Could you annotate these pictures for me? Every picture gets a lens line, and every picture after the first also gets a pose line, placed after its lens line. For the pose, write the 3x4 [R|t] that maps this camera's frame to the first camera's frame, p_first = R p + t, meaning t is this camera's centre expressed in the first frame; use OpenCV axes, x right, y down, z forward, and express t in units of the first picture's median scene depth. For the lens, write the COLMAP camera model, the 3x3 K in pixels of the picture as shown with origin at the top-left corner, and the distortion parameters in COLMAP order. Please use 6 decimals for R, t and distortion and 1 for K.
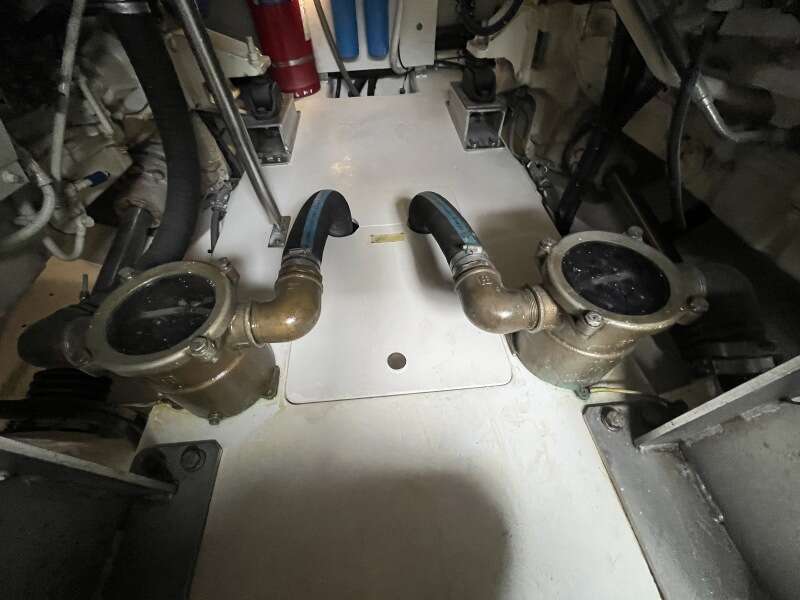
lens RADIAL K [[325.8, 0, 396.5], [0, 325.8, 302.7], [0, 0, 1]] dist [-0.004165, -0.000087]
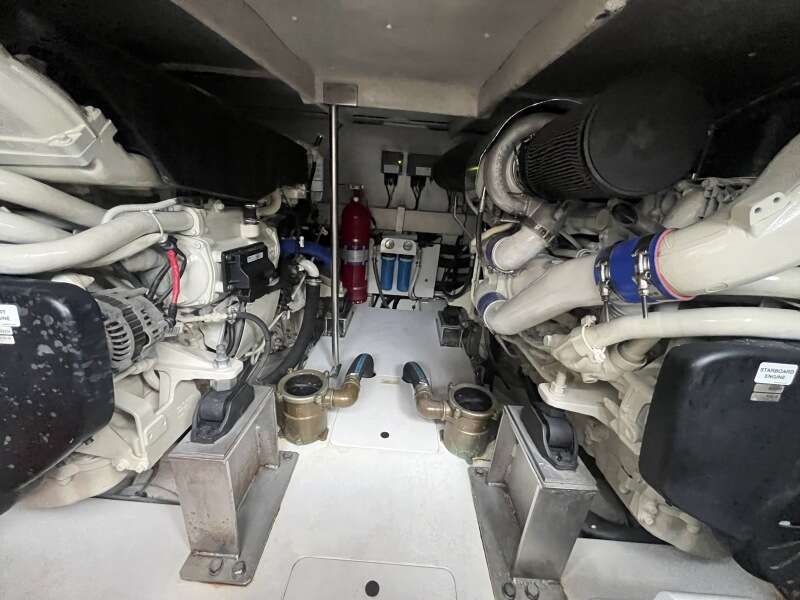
lens RADIAL K [[325.8, 0, 397.7], [0, 325.8, 299.4], [0, 0, 1]] dist [-0.004165, -0.000087]
pose [[0.988045, 0.142300, -0.059304, 0.046088], [-0.152460, 0.844930, -0.512688, 0.279974], [-0.022847, 0.515601, 0.856524, -0.684129]]
